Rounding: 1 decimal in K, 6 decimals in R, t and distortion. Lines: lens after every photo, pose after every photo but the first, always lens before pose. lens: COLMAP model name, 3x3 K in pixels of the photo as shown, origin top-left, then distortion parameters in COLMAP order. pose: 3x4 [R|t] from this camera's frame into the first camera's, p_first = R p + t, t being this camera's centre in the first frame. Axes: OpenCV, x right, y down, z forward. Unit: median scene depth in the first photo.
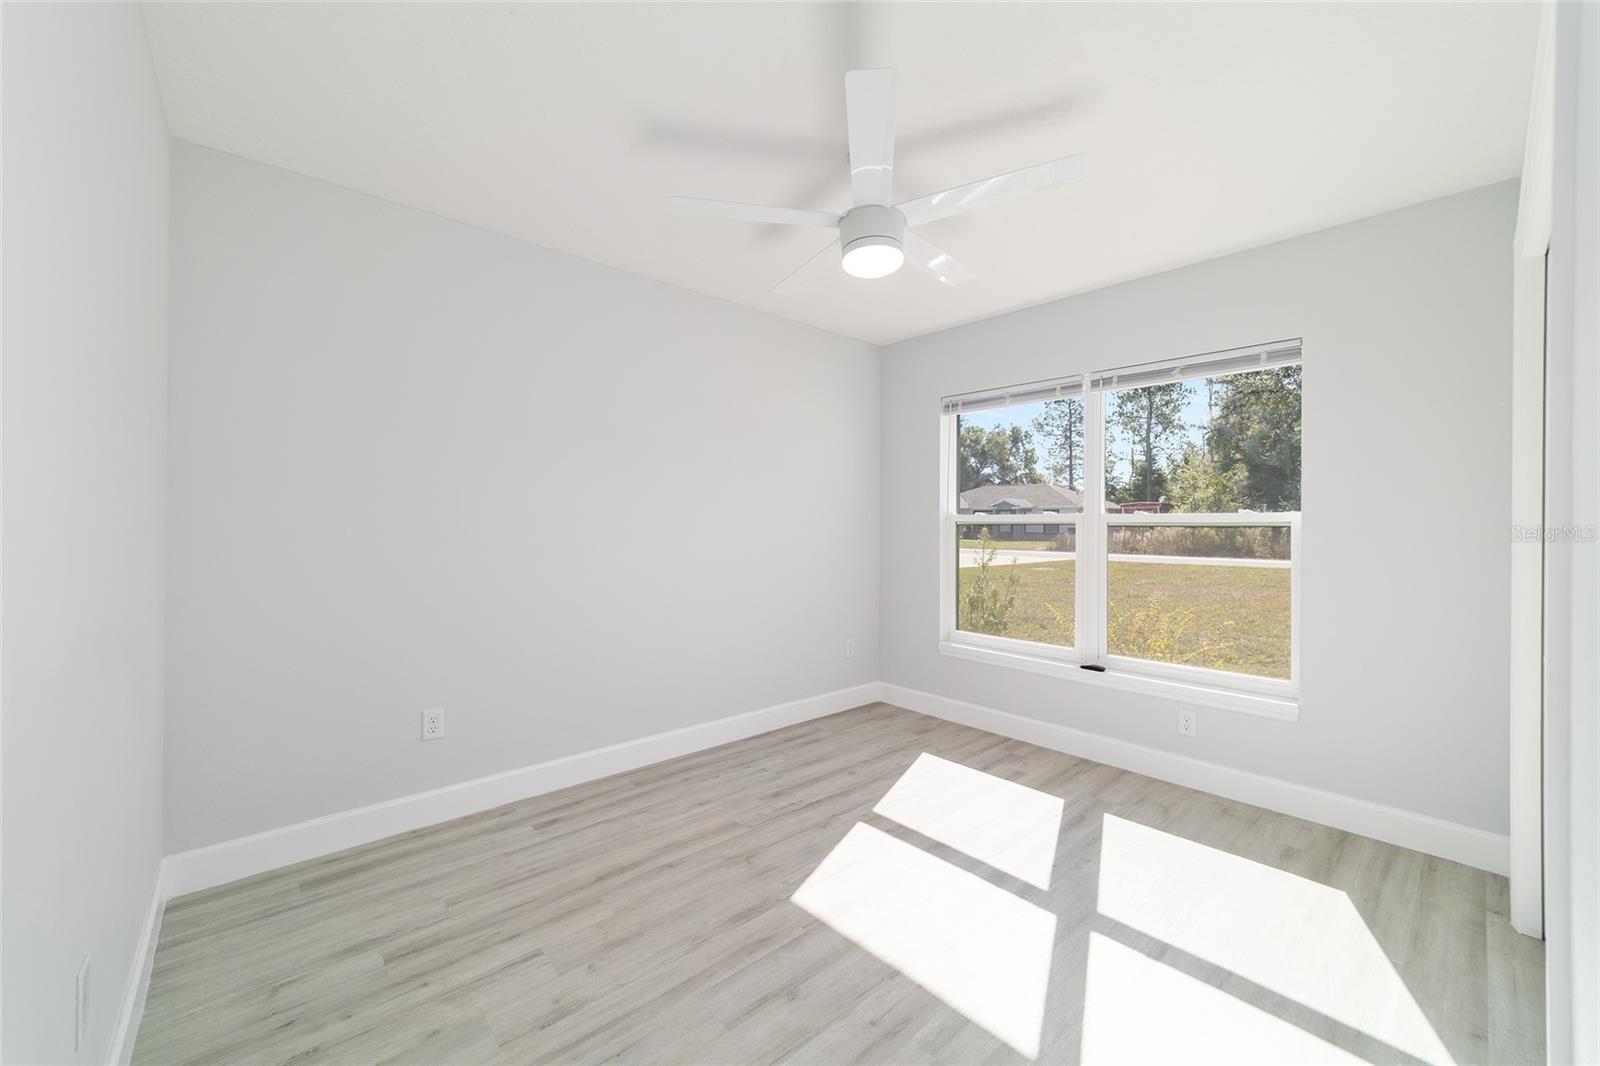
lens RADIAL K [[613.7, 0, 800.0], [0, 613.7, 533.0], [0, 0, 1]] dist [-0.020447, 0.008772]
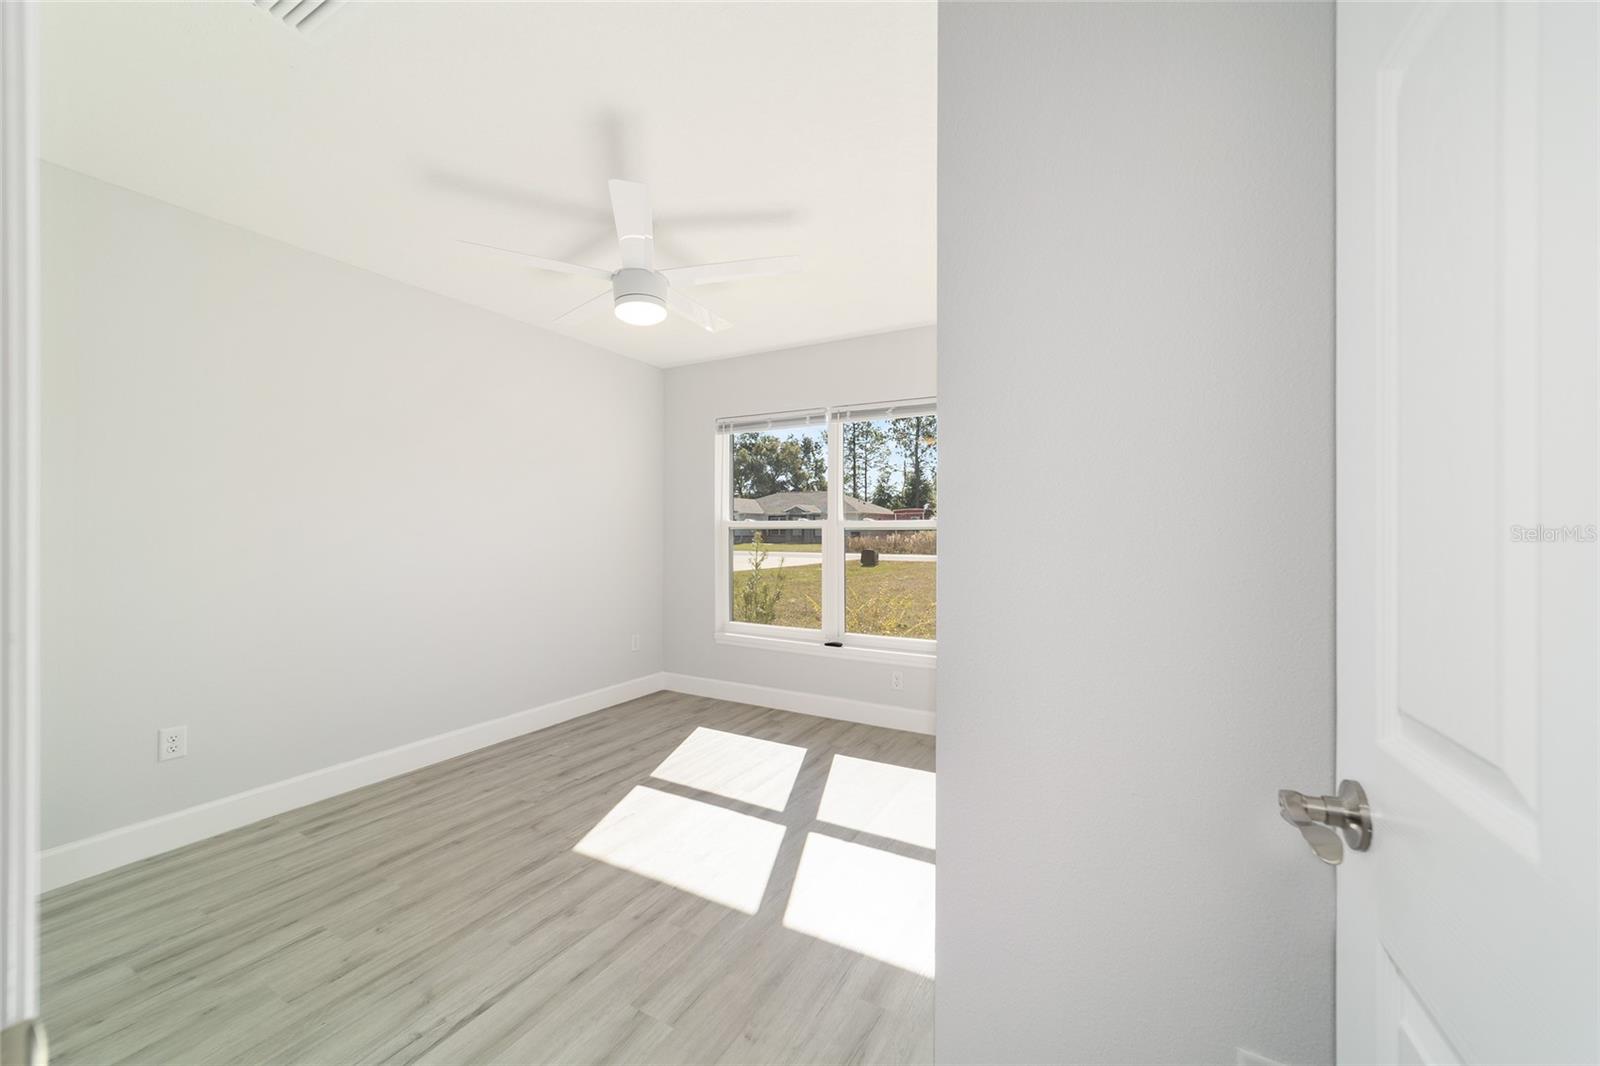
lens RADIAL K [[613.7, 0, 800.0], [0, 613.7, 533.0], [0, 0, 1]] dist [-0.020447, 0.008772]
pose [[0.949952, -0.006227, 0.312335, 0.029411], [0.008645, 0.999942, -0.006358, 0.001631], [-0.312278, 0.008740, 0.949951, -0.193960]]
